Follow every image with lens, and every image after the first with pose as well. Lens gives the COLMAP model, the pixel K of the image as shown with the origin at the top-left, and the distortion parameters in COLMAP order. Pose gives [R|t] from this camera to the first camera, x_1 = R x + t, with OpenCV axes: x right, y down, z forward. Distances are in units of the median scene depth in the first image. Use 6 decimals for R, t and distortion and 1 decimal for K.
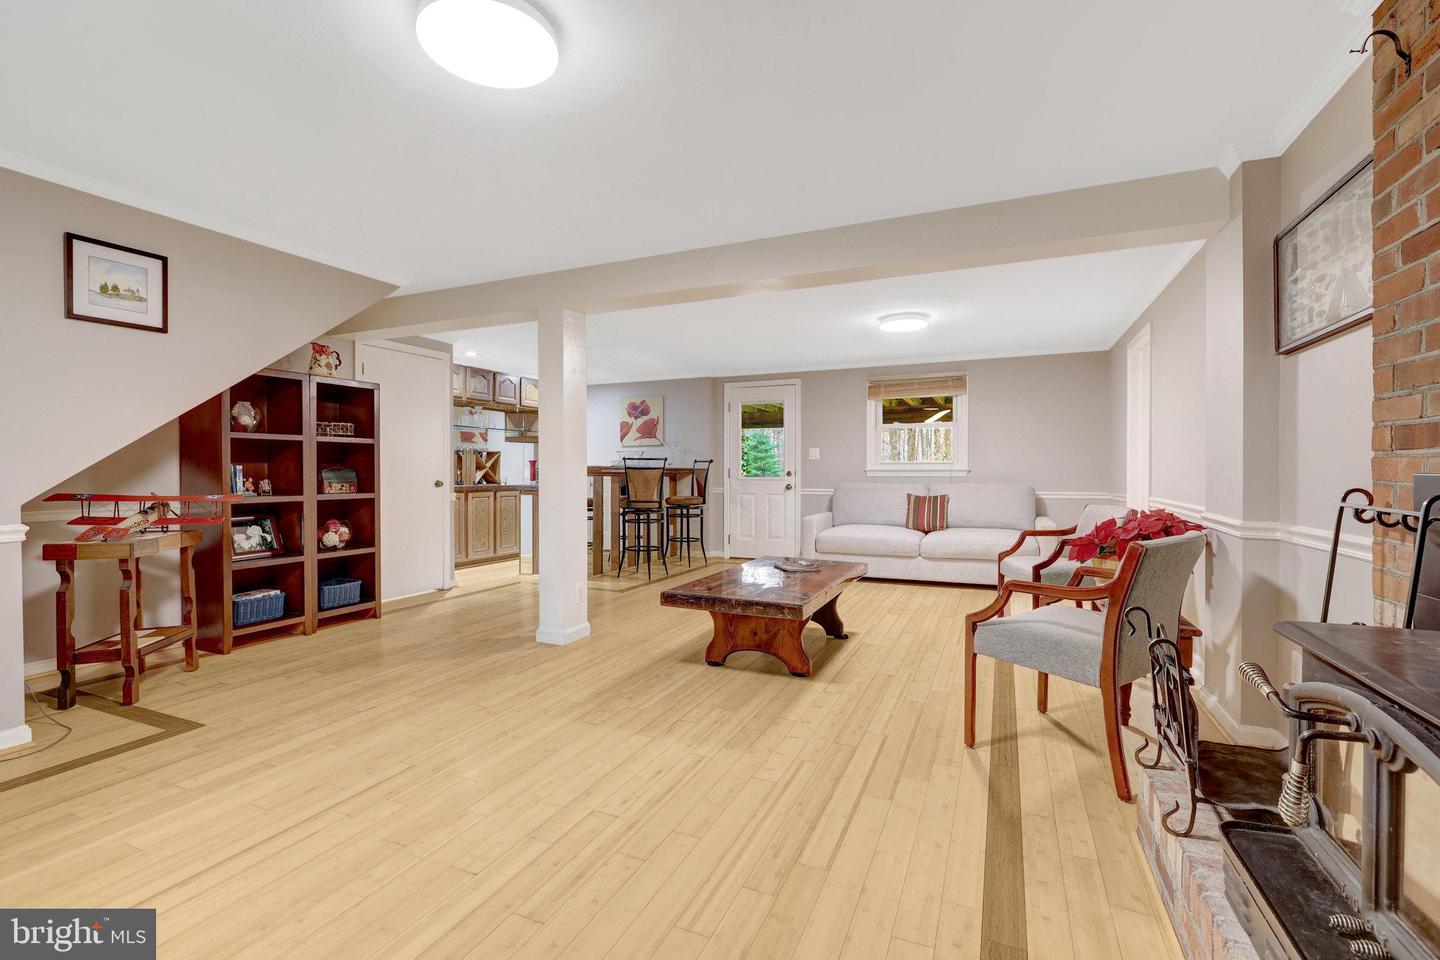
lens RADIAL K [[648.1, 0, 717.2], [0, 648.1, 474.4], [0, 0, 1]] dist [-0.002511, 0.000184]
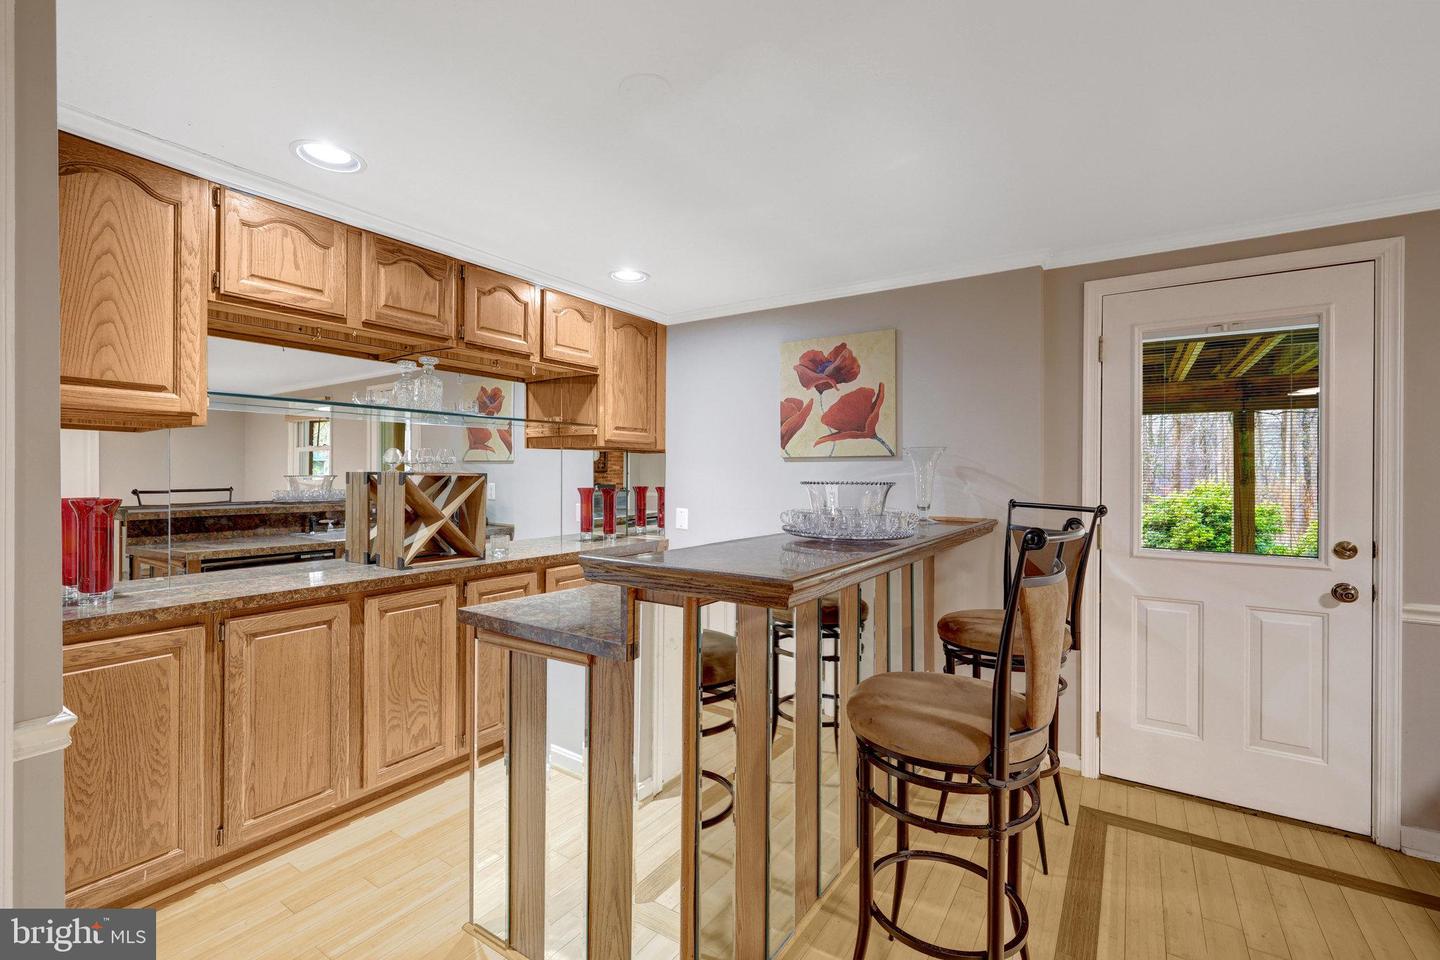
lens RADIAL K [[615.5, 0, 716.9], [0, 615.5, 474.9], [0, 0, 1]] dist [0.002123, 0.000431]
pose [[0.986499, 0.005473, -0.163673, -0.133572], [-0.005377, 0.999985, 0.001029, -0.034753], [0.163676, -0.000135, 0.986514, 0.640355]]
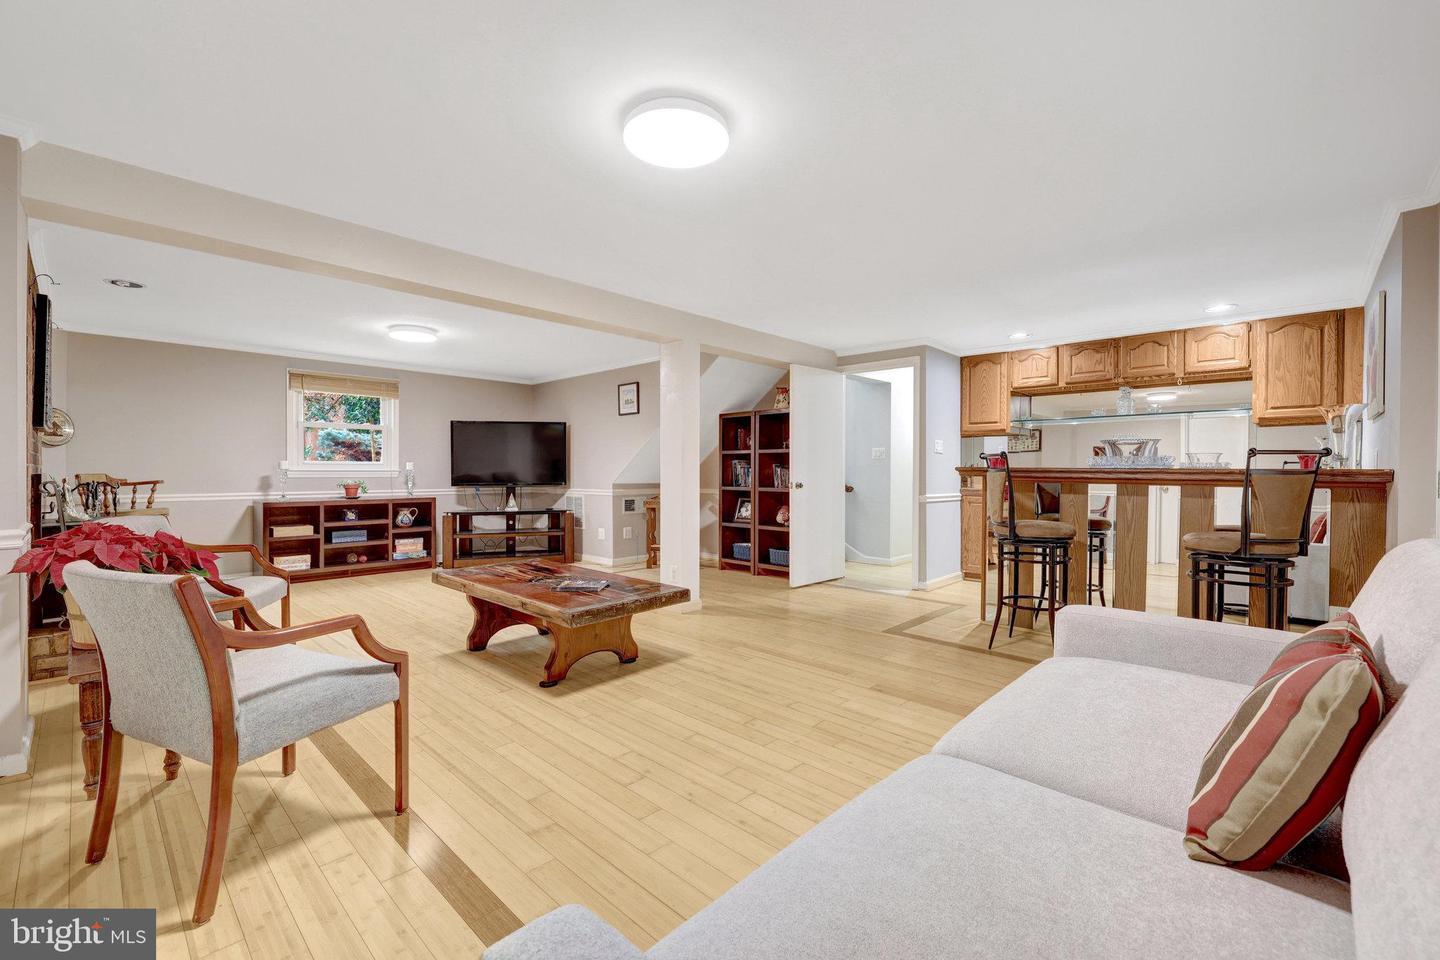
lens RADIAL K [[615.5, 0, 715.4], [0, 615.5, 475.9], [0, 0, 1]] dist [0.002123, 0.000431]
pose [[-0.342872, 0.008213, -0.939346, 0.439972], [-0.007291, 0.999908, 0.011404, -0.006967], [0.939354, 0.010759, -0.342780, 0.770190]]
